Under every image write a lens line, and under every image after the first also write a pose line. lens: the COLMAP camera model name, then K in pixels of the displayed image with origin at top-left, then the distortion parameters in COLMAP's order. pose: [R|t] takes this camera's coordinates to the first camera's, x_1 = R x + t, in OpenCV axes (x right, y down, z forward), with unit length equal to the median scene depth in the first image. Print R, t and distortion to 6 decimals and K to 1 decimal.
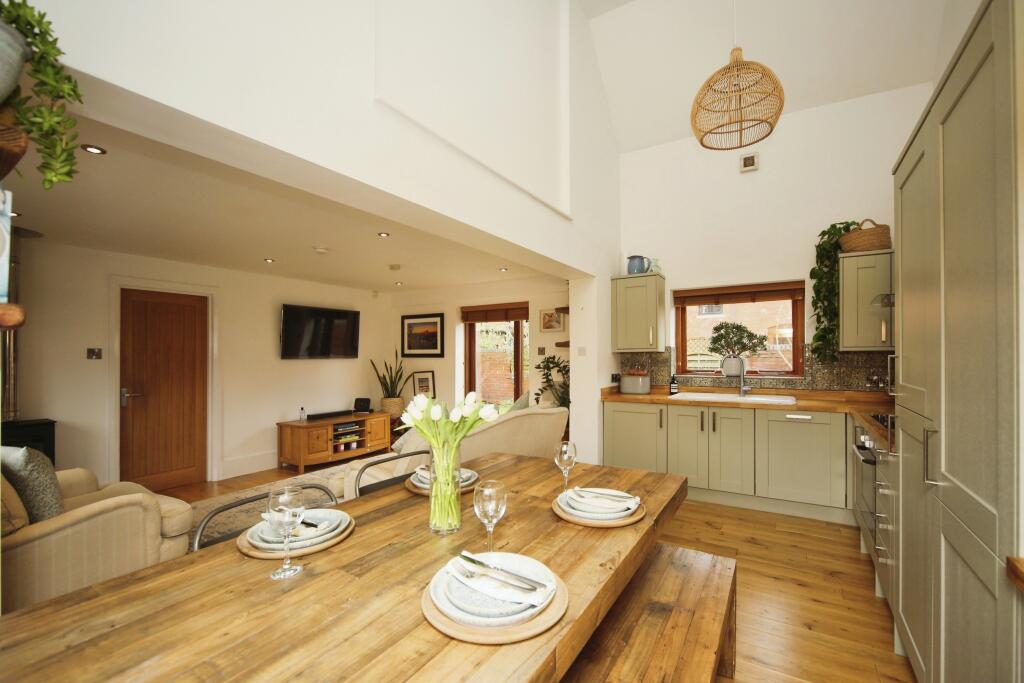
lens RADIAL K [[435.9, 0, 511.9], [0, 435.9, 349.8], [0, 0, 1]] dist [-0.010499, 0.000577]
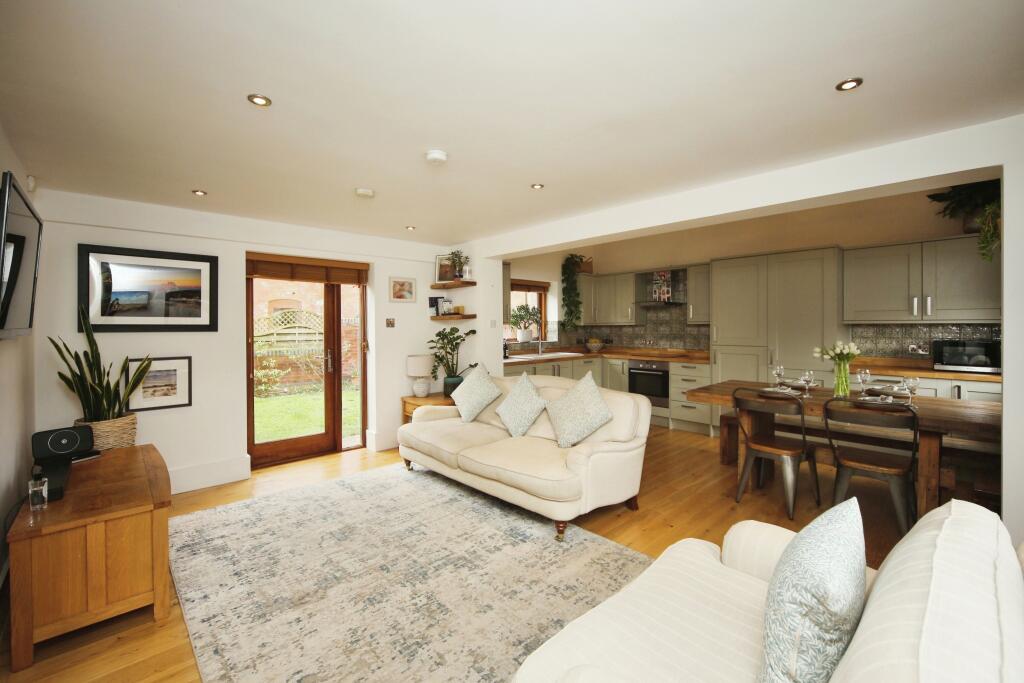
lens RADIAL K [[435.9, 0, 511.7], [0, 435.9, 332.0], [0, 0, 1]] dist [-0.010499, 0.000577]
pose [[0.252412, -0.008175, 0.967585, -0.623972], [-0.009478, 0.999895, 0.010920, 0.007887], [-0.967574, -0.011928, 0.252308, 0.460138]]
